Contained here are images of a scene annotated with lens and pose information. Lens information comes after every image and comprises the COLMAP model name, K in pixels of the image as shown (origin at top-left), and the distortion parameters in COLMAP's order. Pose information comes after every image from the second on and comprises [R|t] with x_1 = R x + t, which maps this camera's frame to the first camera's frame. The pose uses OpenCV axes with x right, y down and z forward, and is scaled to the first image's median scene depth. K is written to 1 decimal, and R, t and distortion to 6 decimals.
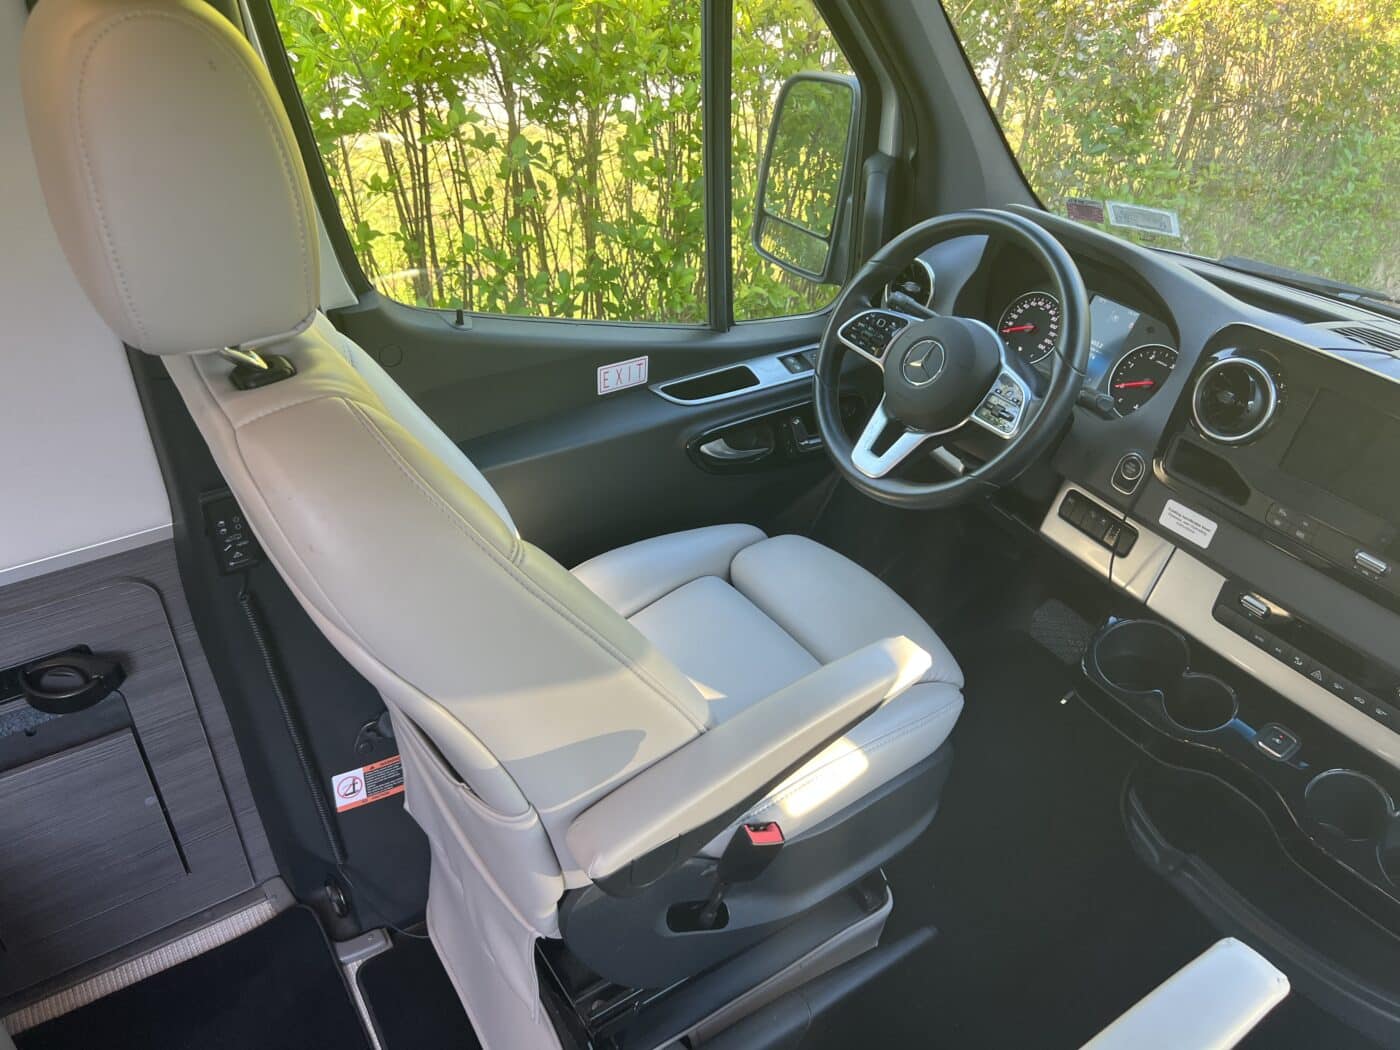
lens RADIAL K [[1049.5, 0, 705.6], [0, 1049.5, 542.7], [0, 0, 1]] dist [0.066445, -0.098050]
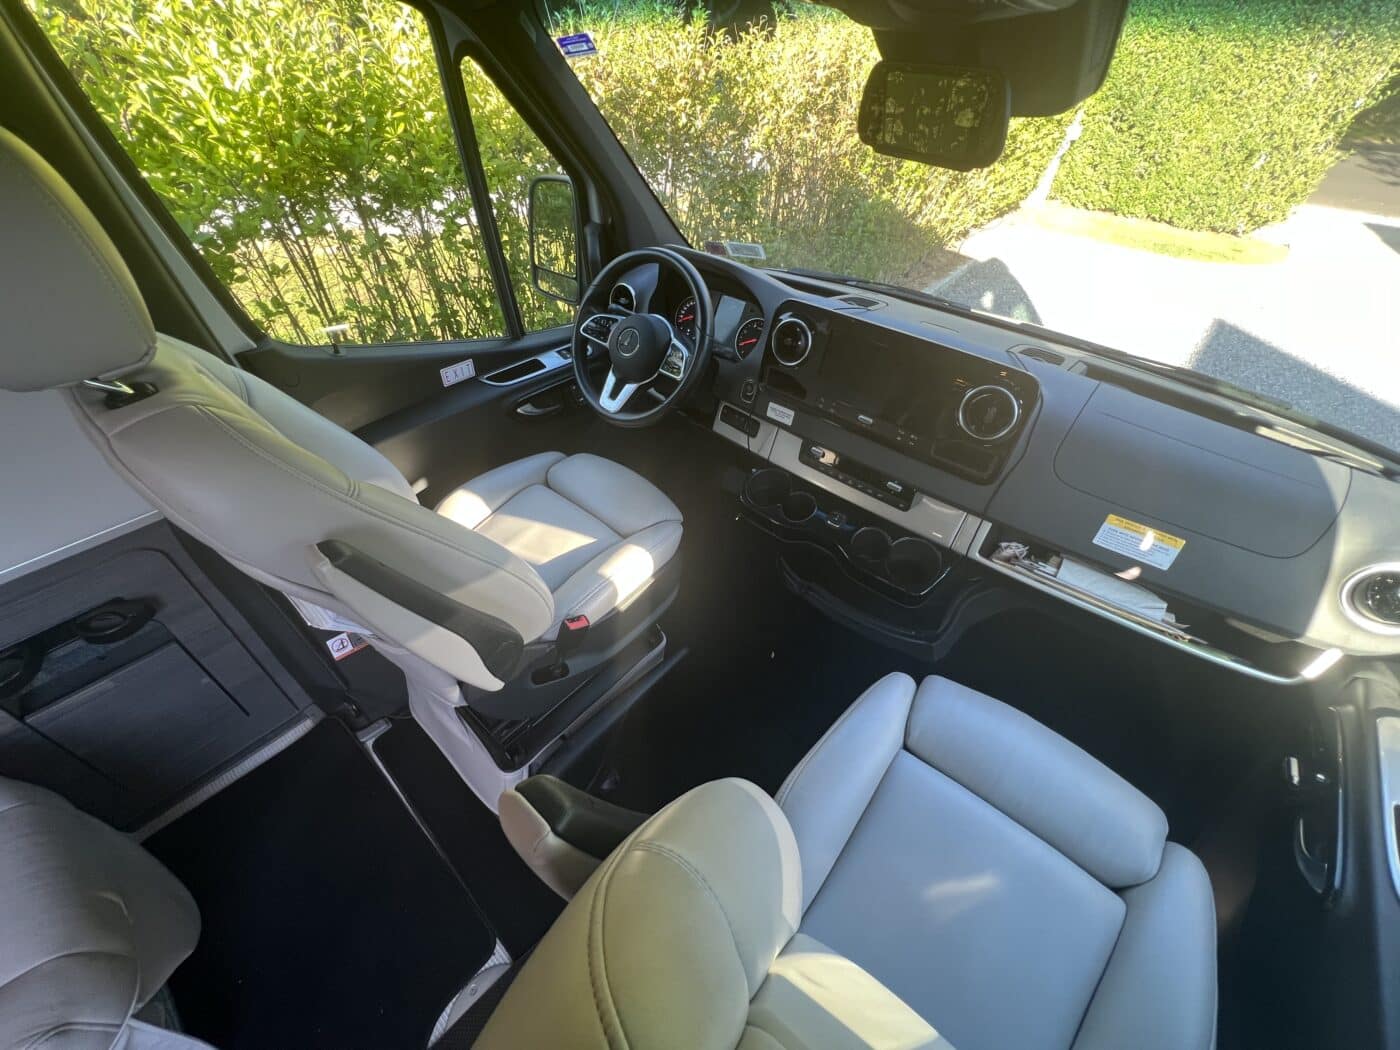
lens RADIAL K [[558.5, 0, 700.0], [0, 558.5, 525.0], [0, 0, 1]] dist [-0.002114, -0.000086]
pose [[0.964522, -0.180969, 0.192217, 0.079875], [0.156346, 0.978230, 0.136461, 0.014984], [-0.212728, -0.101567, 0.971818, 0.044831]]
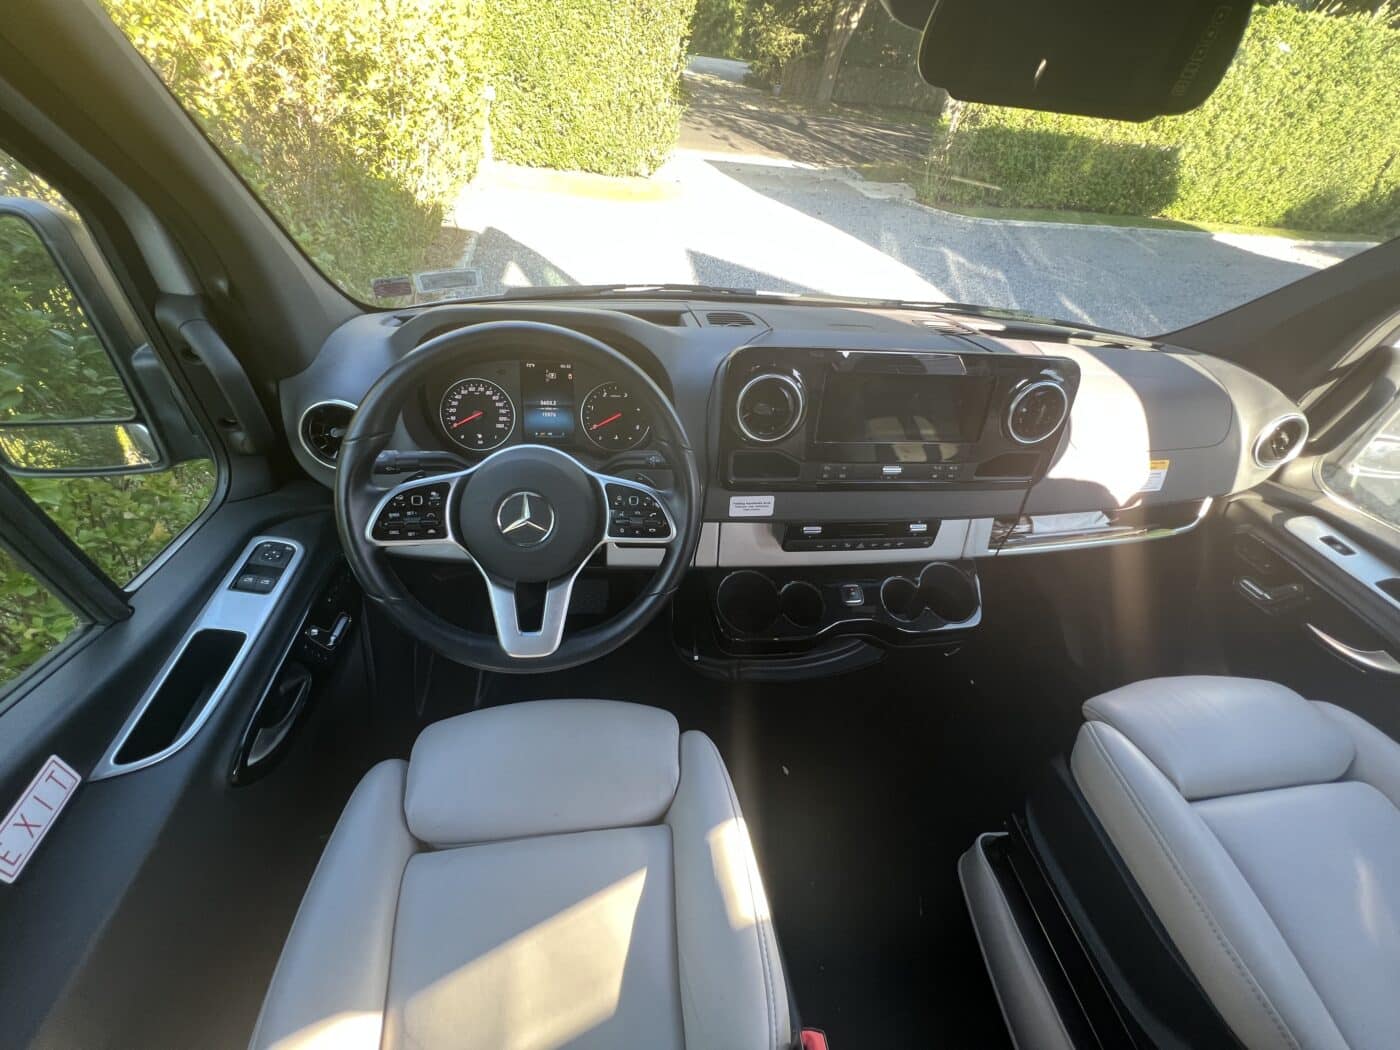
lens RADIAL K [[556.8, 0, 700.0], [0, 556.8, 525.0], [0, 0, 1]] dist [-0.002043, -0.000082]
pose [[0.433414, -0.585766, 0.684858, -0.037806], [0.451239, 0.798876, 0.397719, -0.252036], [-0.780087, 0.136658, 0.610564, 0.549466]]
